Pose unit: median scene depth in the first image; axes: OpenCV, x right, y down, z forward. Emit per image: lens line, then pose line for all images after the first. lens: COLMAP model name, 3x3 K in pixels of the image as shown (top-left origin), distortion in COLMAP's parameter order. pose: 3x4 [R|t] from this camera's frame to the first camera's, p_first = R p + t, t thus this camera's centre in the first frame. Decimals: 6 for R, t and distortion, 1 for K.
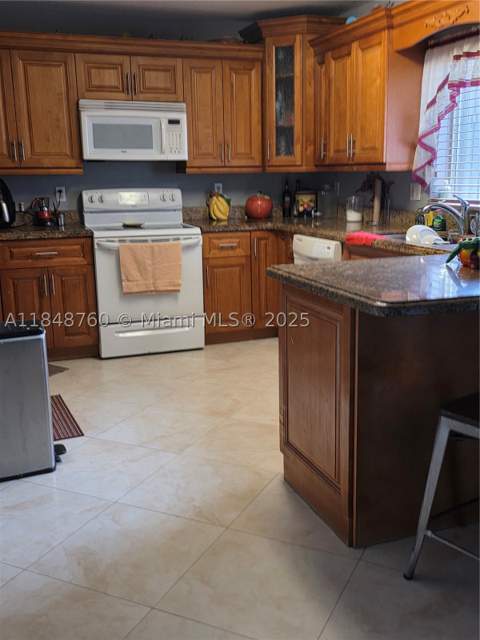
lens RADIAL K [[684.8, 0, 252.4], [0, 684.8, 329.1], [0, 0, 1]] dist [0.098306, -0.203240]
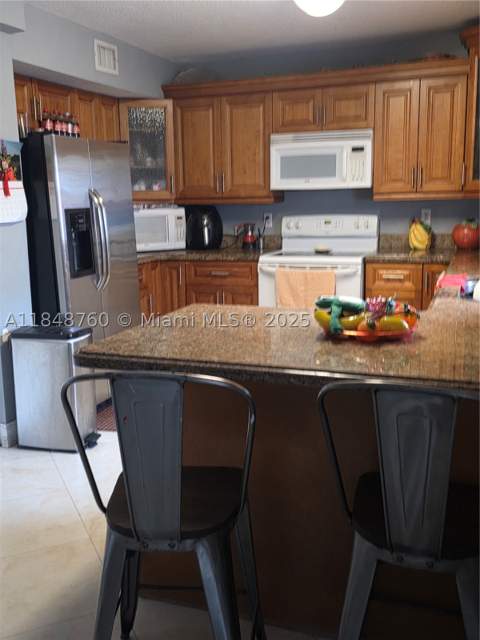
lens RADIAL K [[684.8, 0, 252.4], [0, 684.8, 329.1], [0, 0, 1]] dist [0.098306, -0.203240]
pose [[0.736379, 0.126448, -0.664648, 0.466830], [-0.133016, 0.990264, 0.041023, -0.066712], [0.663364, 0.058200, 0.746030, 0.181192]]
